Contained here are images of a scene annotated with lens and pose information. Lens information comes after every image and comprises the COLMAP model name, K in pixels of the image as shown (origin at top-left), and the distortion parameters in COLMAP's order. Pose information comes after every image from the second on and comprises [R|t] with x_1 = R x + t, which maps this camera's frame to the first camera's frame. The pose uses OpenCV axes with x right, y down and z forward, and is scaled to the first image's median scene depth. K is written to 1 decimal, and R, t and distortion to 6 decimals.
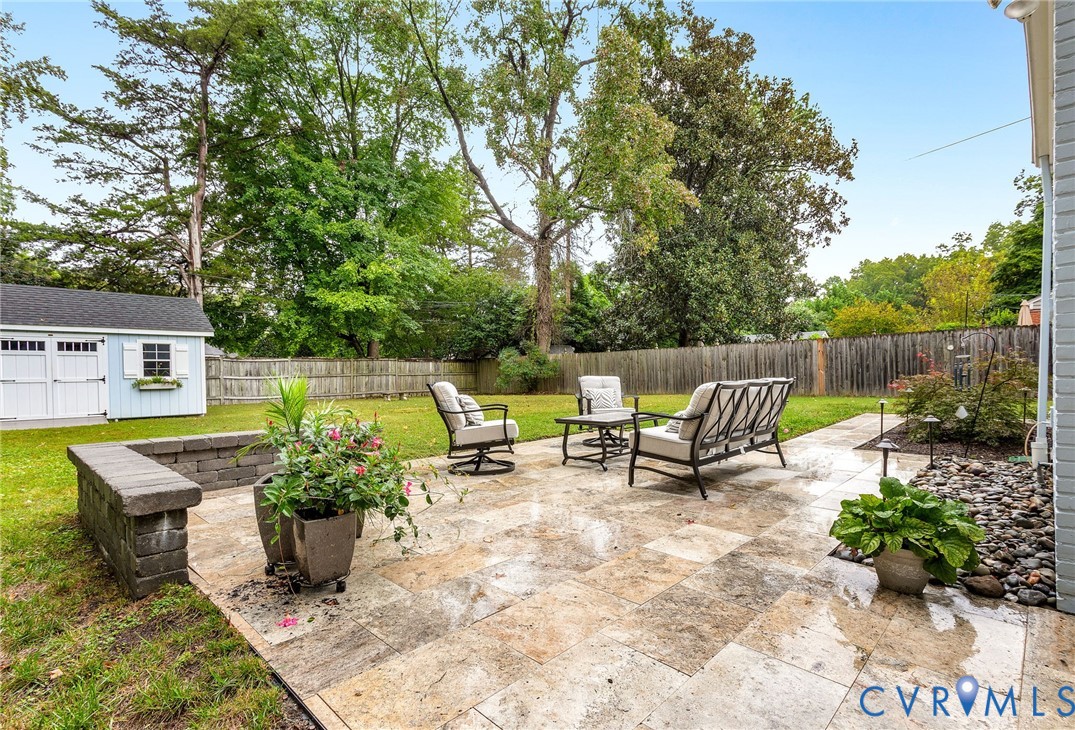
lens RADIAL K [[525.2, 0, 543.6], [0, 525.2, 371.7], [0, 0, 1]] dist [0.002091, 0.000360]
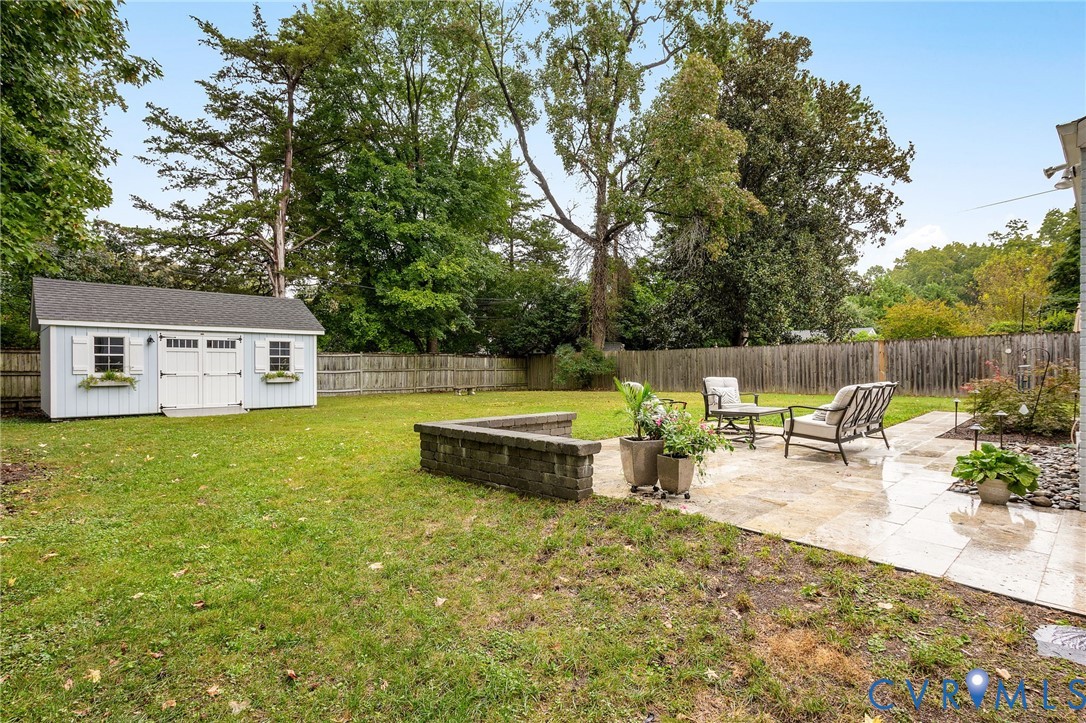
lens RADIAL K [[568.5, 0, 541.3], [0, 568.5, 363.2], [0, 0, 1]] dist [-0.008880, 0.004677]
pose [[0.999642, 0.009796, -0.024897, -0.102072], [-0.009898, 0.999943, -0.003979, -0.005455], [0.024857, 0.004224, 0.999682, -0.121020]]
